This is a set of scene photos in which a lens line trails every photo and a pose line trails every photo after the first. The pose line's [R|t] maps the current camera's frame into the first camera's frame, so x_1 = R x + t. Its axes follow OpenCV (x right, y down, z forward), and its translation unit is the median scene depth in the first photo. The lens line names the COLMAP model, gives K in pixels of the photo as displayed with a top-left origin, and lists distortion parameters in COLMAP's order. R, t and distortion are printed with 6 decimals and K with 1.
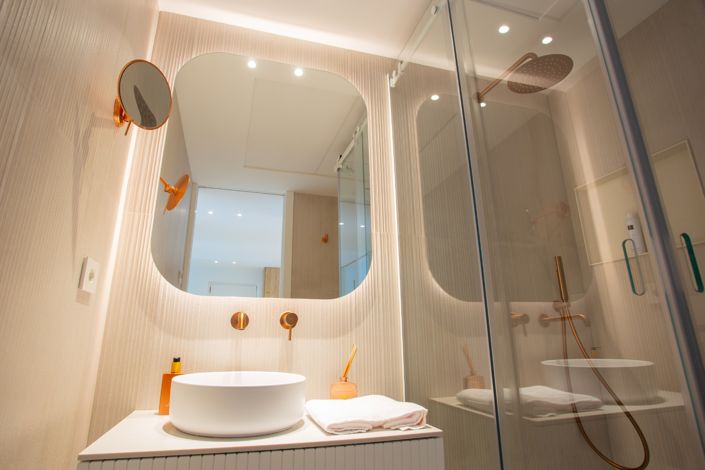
lens RADIAL K [[366.9, 0, 342.1], [0, 366.9, 232.7], [0, 0, 1]] dist [-0.029940, 0.000958]
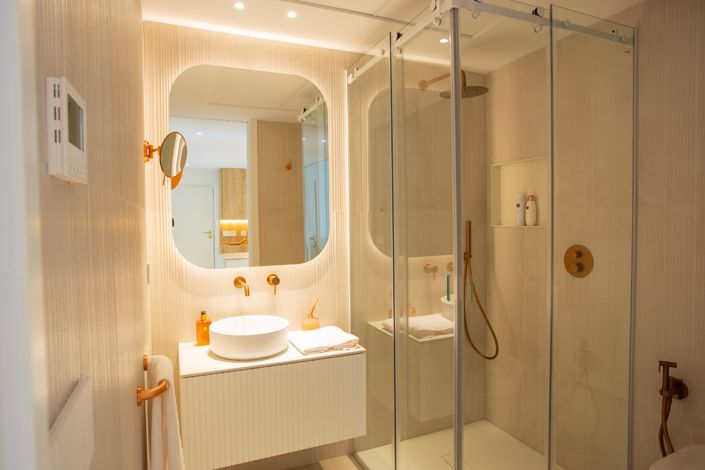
lens RADIAL K [[424.3, 0, 352.5], [0, 424.3, 235.0], [0, 0, 1]] dist [-0.000749, -0.000398]
pose [[0.992815, -0.011143, 0.119141, -0.027802], [-0.027853, 0.946788, 0.320650, -0.471906], [-0.116374, -0.321664, 0.939675, -0.563692]]
